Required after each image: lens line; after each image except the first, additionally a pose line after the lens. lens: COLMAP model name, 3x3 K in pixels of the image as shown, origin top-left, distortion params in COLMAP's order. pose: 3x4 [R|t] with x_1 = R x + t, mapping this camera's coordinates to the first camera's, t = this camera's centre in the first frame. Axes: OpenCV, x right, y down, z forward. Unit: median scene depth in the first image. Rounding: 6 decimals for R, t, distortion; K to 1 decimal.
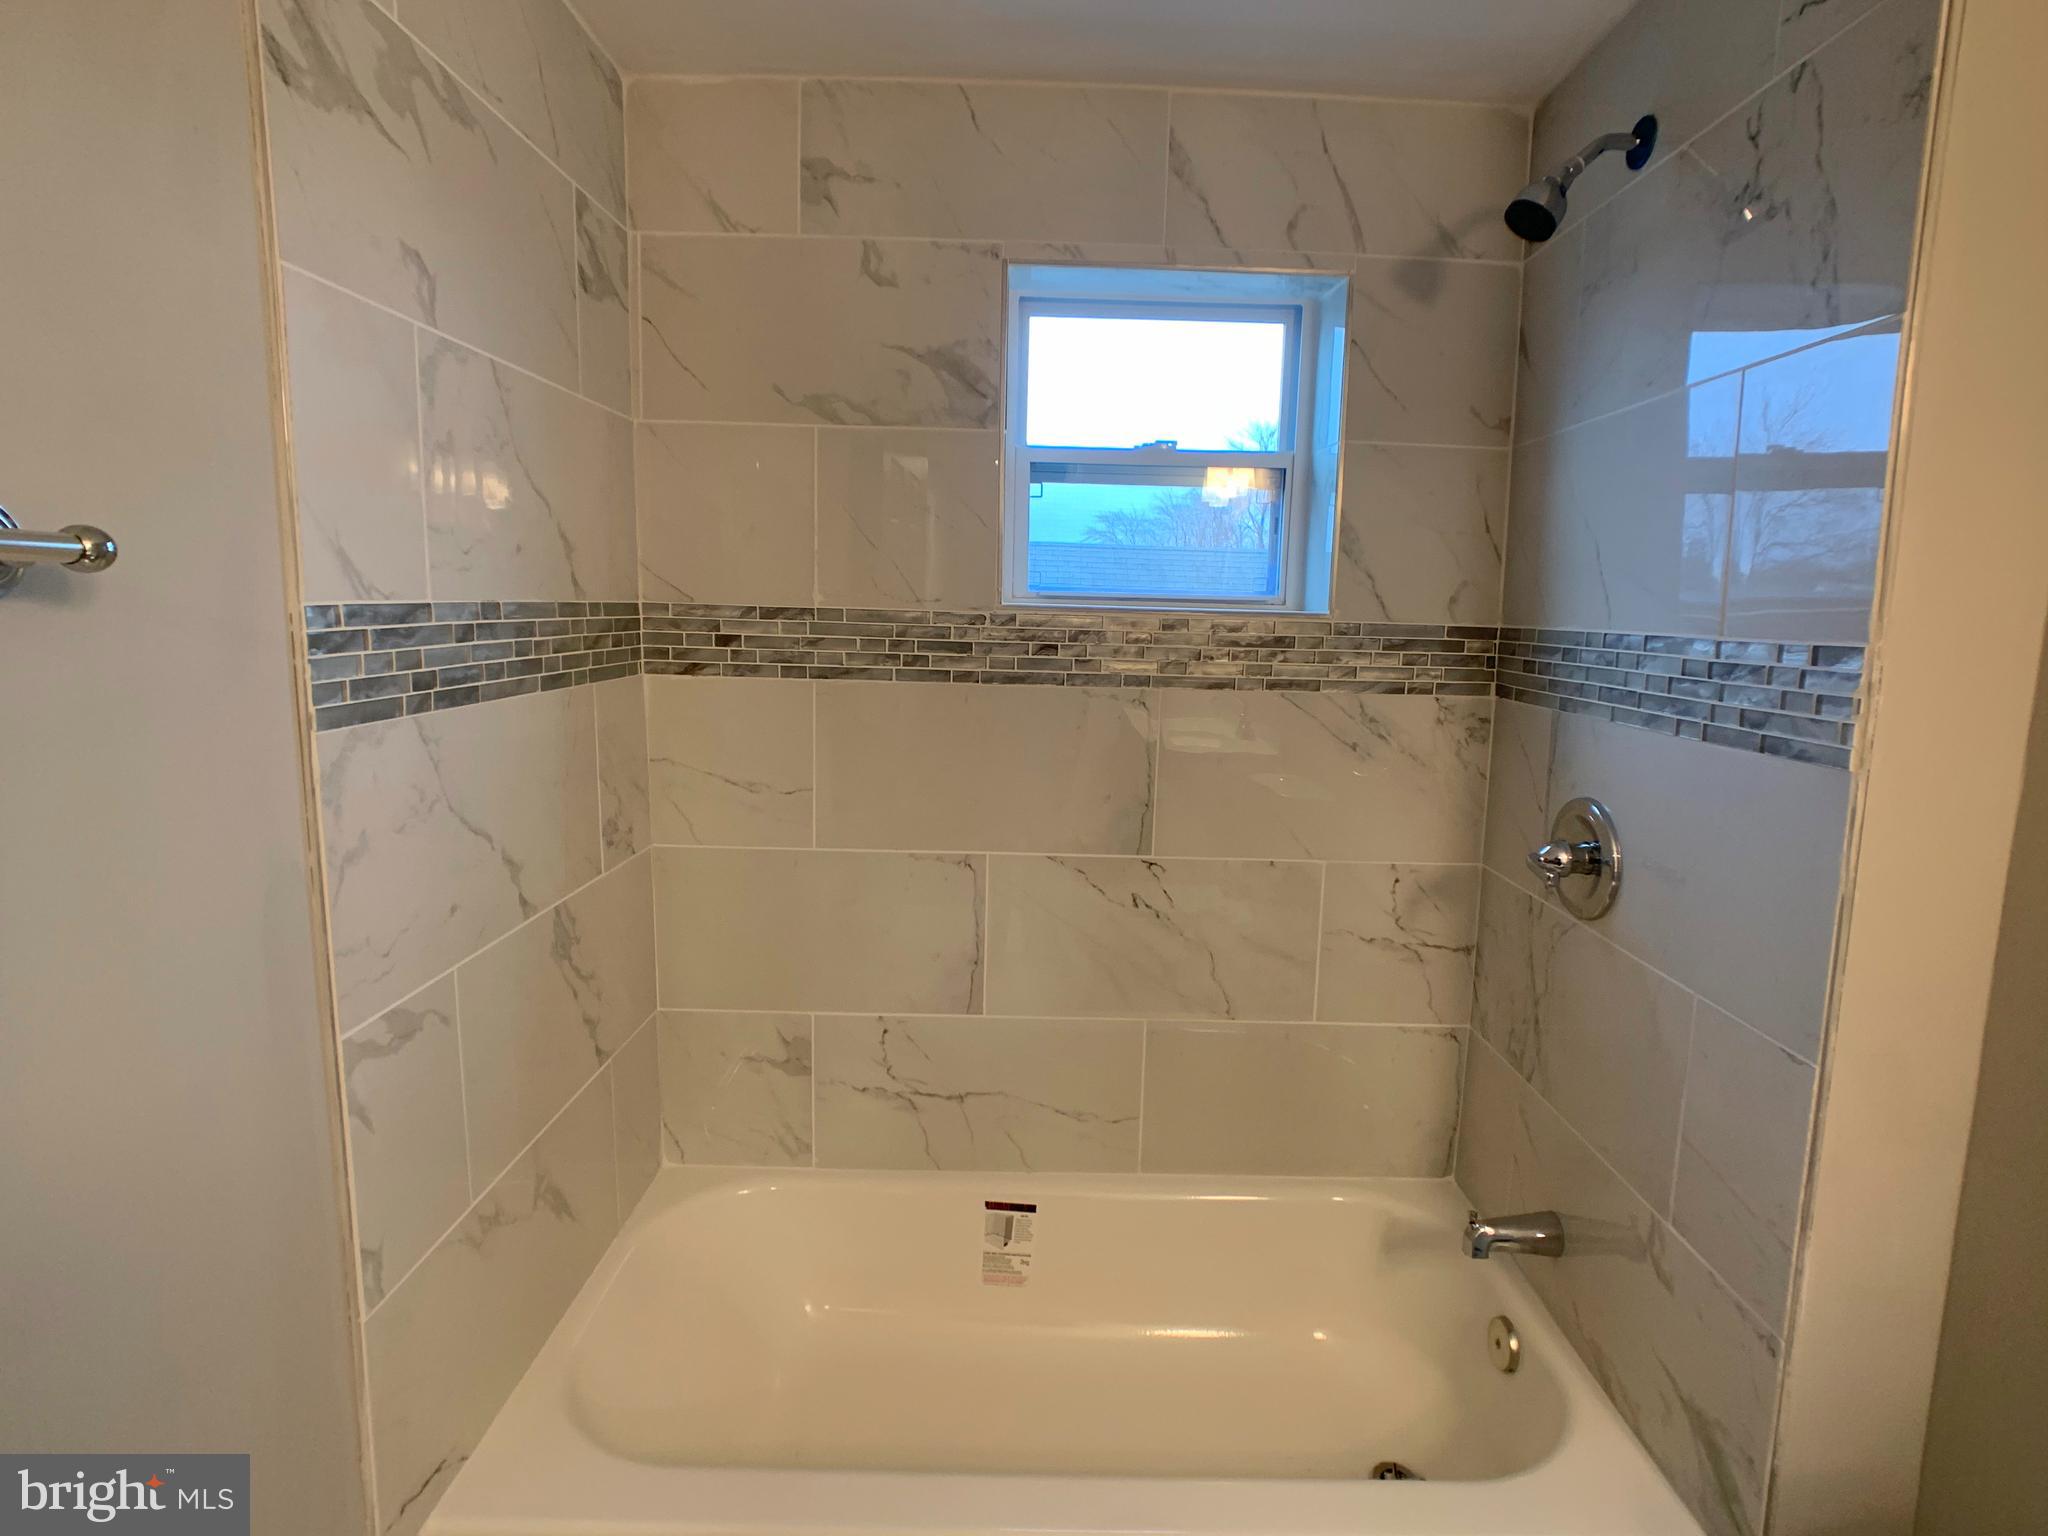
lens RADIAL K [[1151.6, 0, 1030.7], [0, 1151.6, 732.2], [0, 0, 1]] dist [-0.001607, -0.001656]
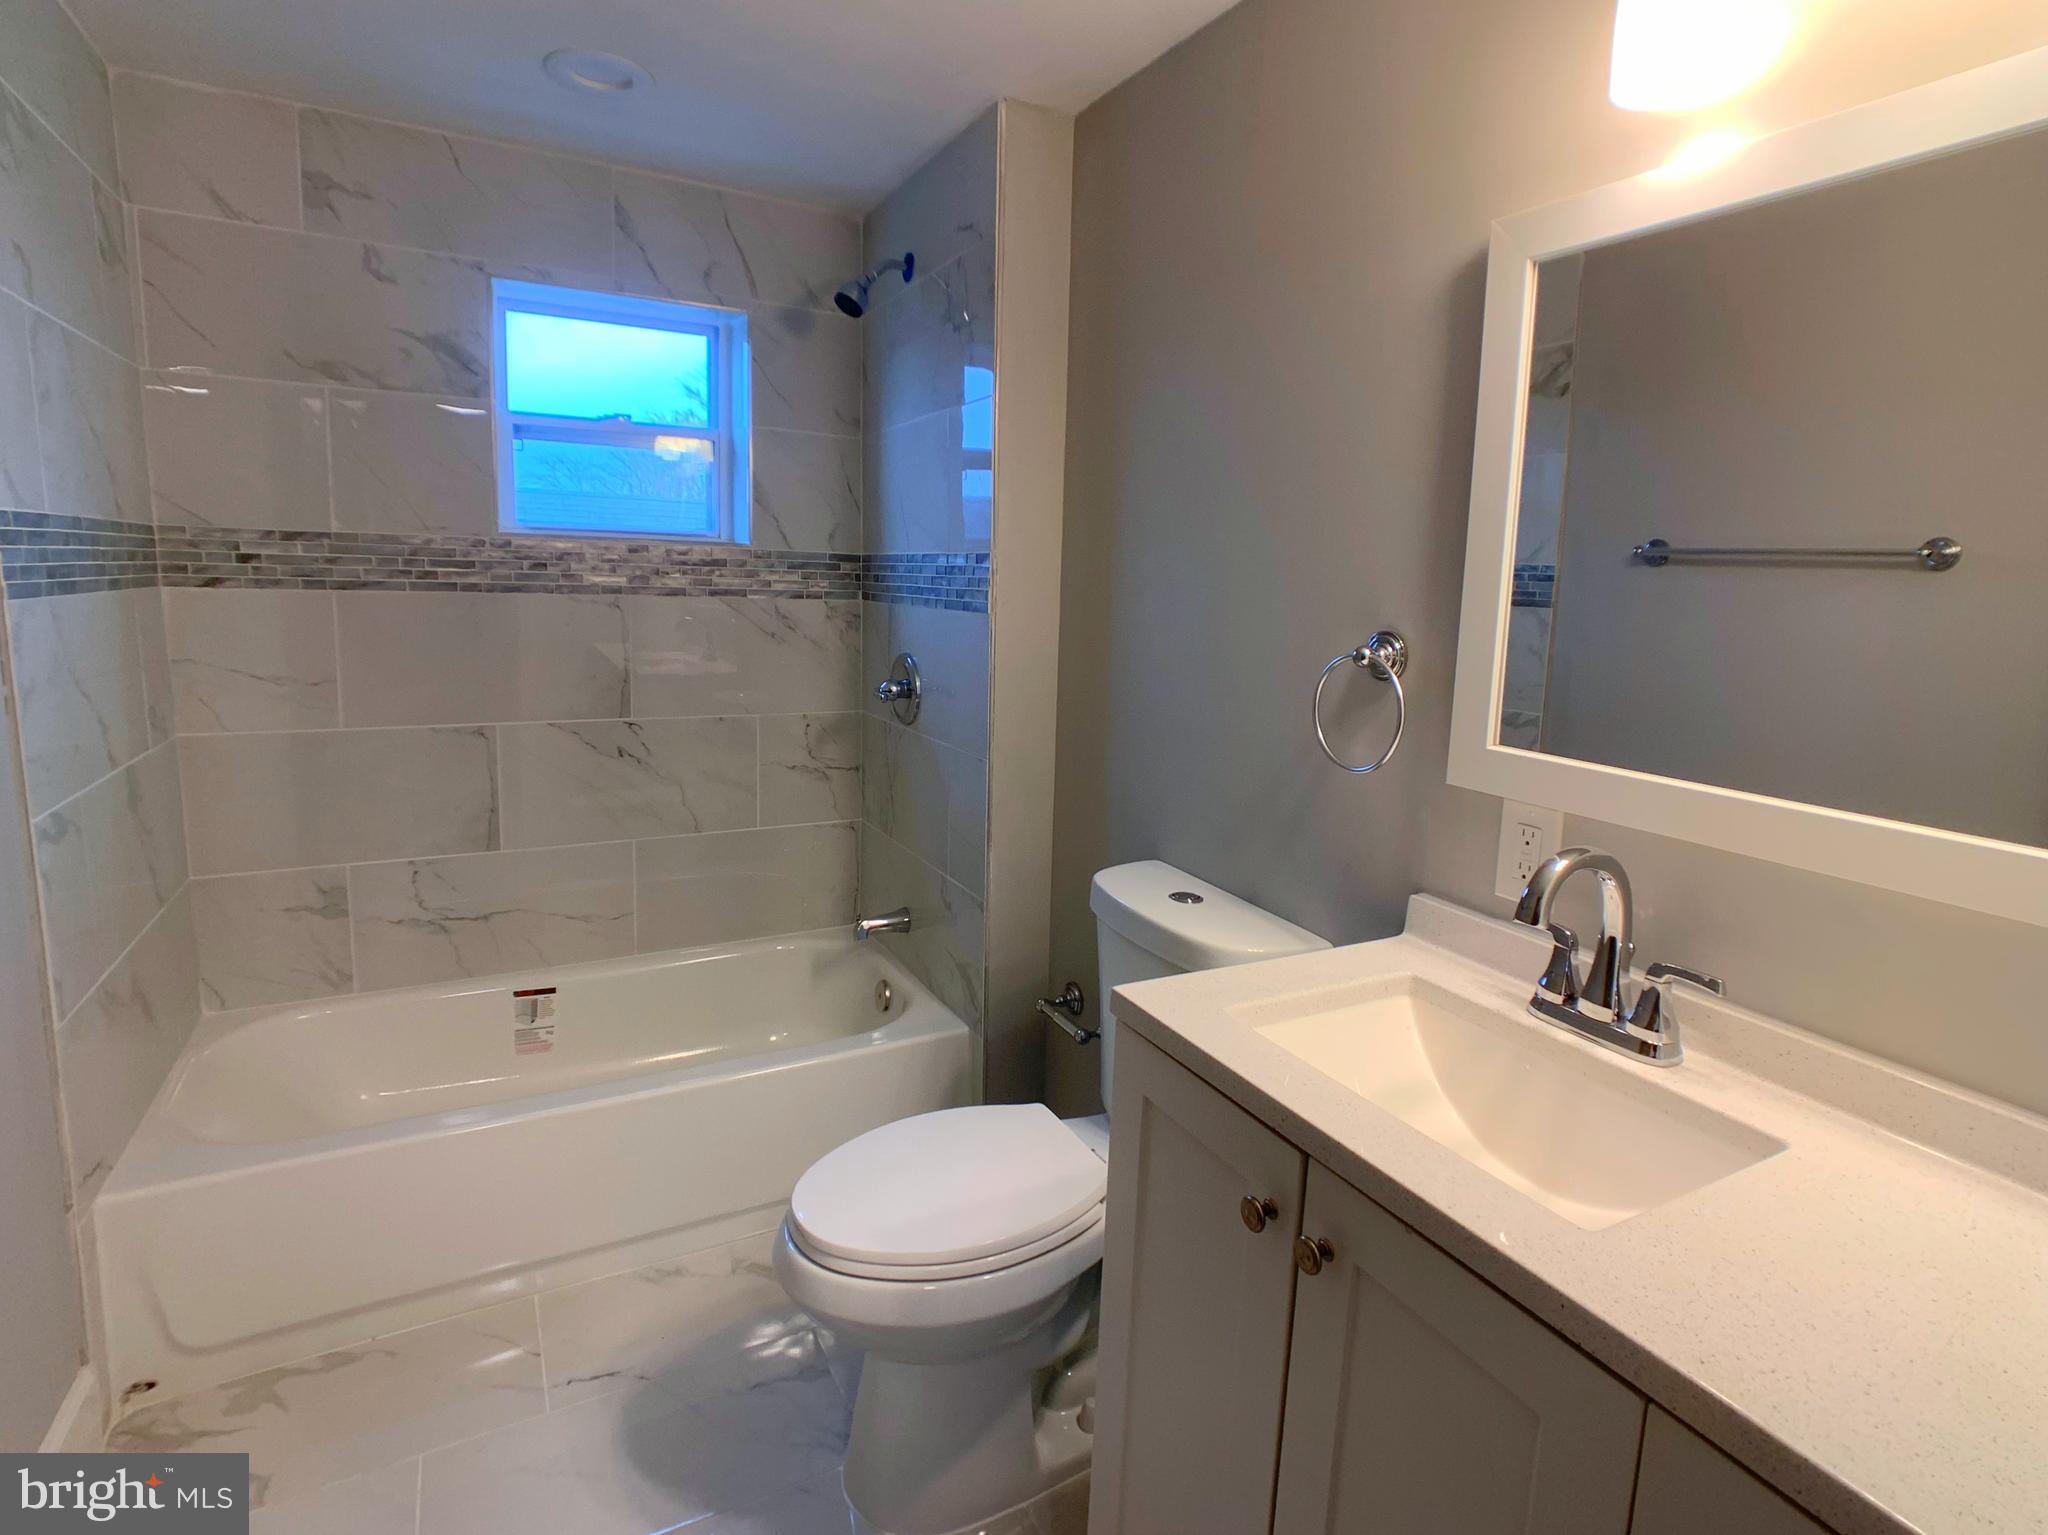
lens RADIAL K [[1005.6, 0, 1041.3], [0, 1005.6, 714.8], [0, 0, 1]] dist [-0.018297, -0.001118]
pose [[0.875222, -0.064186, 0.479444, -0.043761], [0.040199, 0.997380, 0.060142, 0.054622], [-0.482048, -0.033364, 0.875509, -0.316218]]
